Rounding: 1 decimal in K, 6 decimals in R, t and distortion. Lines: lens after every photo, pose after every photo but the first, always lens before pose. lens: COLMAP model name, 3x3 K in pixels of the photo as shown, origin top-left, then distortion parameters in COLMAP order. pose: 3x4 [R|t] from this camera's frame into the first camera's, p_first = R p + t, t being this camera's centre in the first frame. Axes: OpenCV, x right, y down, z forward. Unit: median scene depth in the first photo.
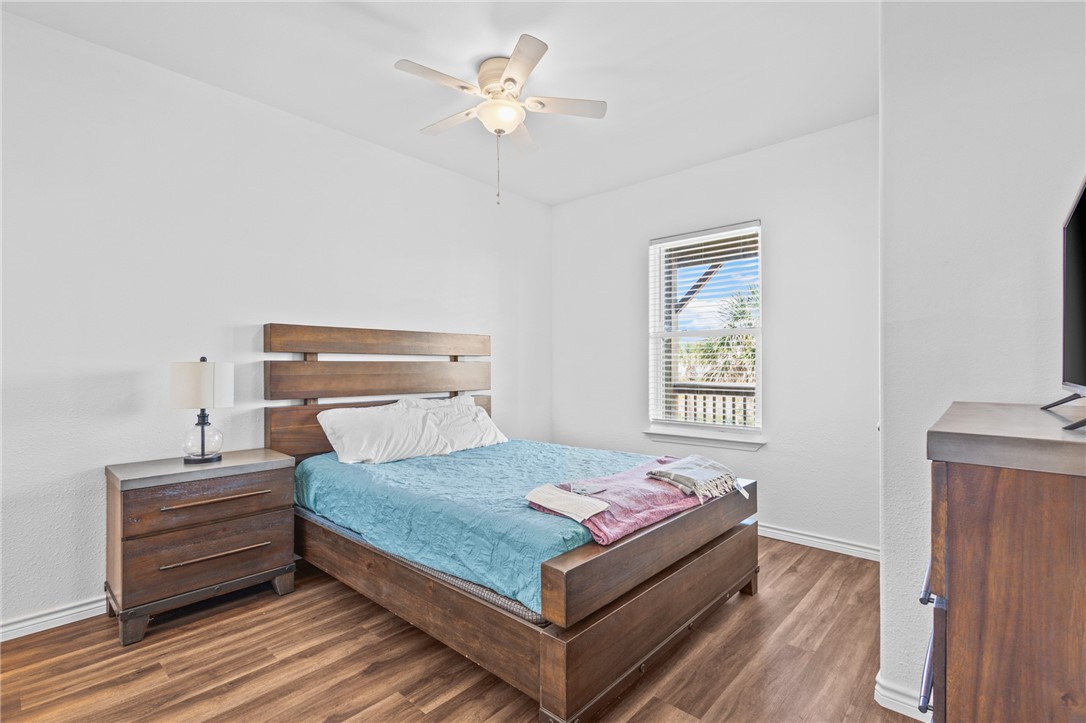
lens RADIAL K [[503.2, 0, 539.7], [0, 503.2, 364.0], [0, 0, 1]] dist [0.002601, -0.001510]
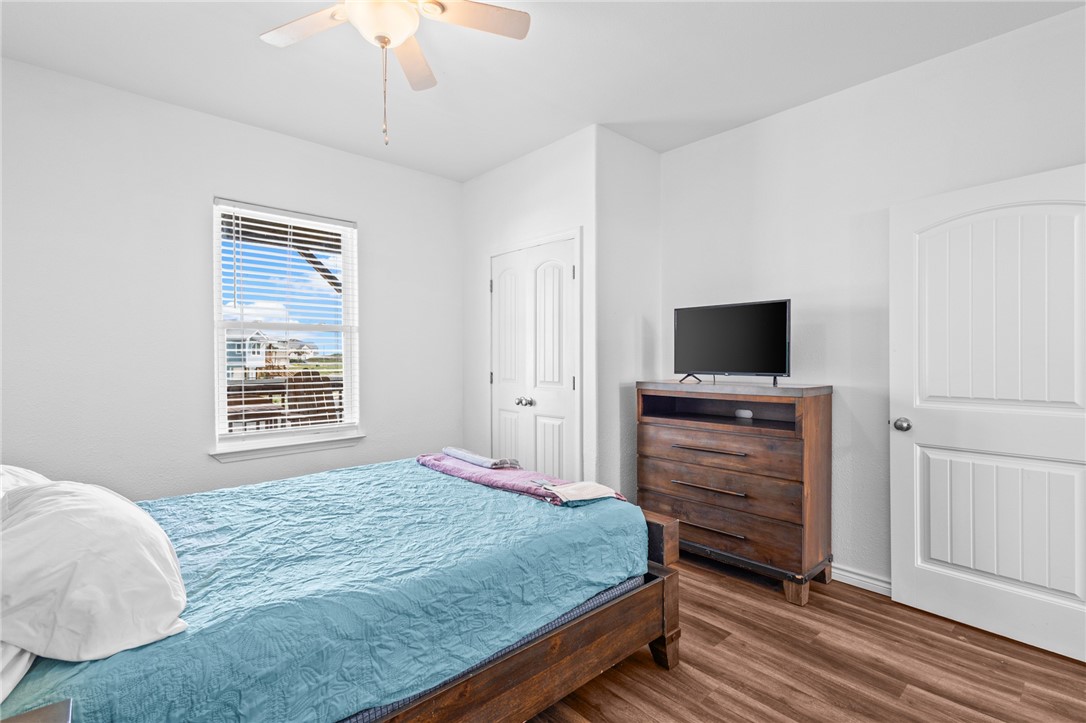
lens RADIAL K [[503.2, 0, 540.9], [0, 503.2, 359.6], [0, 0, 1]] dist [0.002601, -0.001510]
pose [[0.093404, -0.005748, 0.995612, -1.039620], [-0.005329, 0.999966, 0.006273, -0.024724], [-0.995614, -0.005891, 0.093371, 0.957088]]
